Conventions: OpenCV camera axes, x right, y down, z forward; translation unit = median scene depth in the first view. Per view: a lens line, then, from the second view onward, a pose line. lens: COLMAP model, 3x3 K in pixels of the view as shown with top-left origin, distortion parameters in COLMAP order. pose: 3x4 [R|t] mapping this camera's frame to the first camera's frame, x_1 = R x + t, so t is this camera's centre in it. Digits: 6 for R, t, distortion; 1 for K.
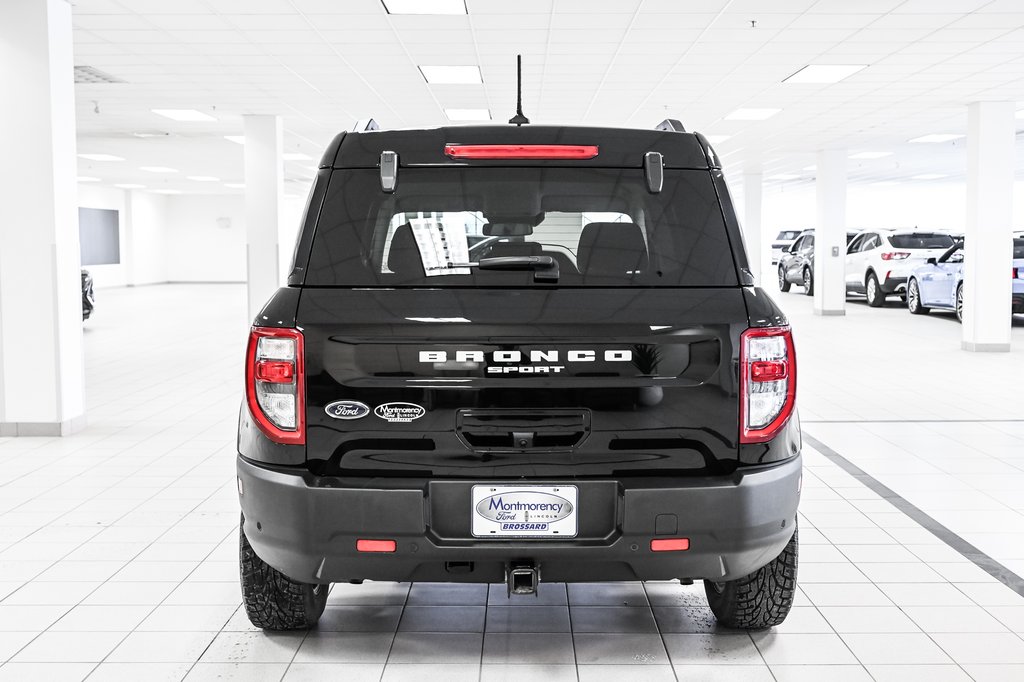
lens RADIAL K [[1173.5, 0, 514.2], [0, 1173.5, 305.7], [0, 0, 1]] dist [-0.017329, 0.010535]
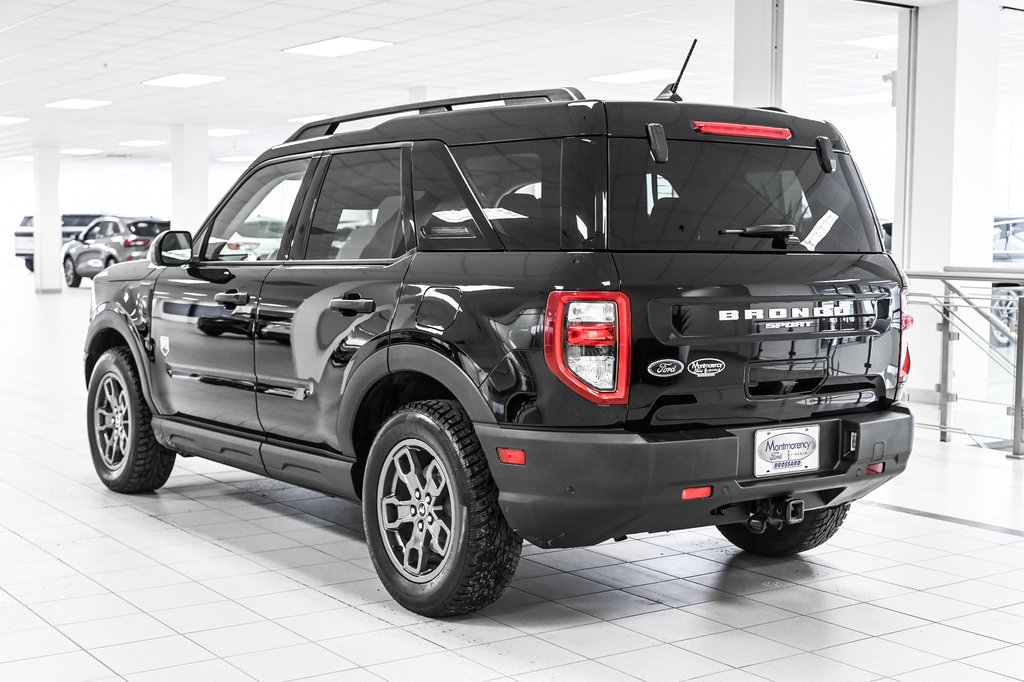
lens RADIAL K [[1361.5, 0, 512.0], [0, 1361.5, 341.0], [0, 0, 1]] dist [0.004104, 0.000472]
pose [[0.812834, -0.031906, 0.581621, -0.965455], [0.017280, 0.999380, 0.030674, 0.025053], [-0.582239, -0.014882, 0.812881, 0.090398]]
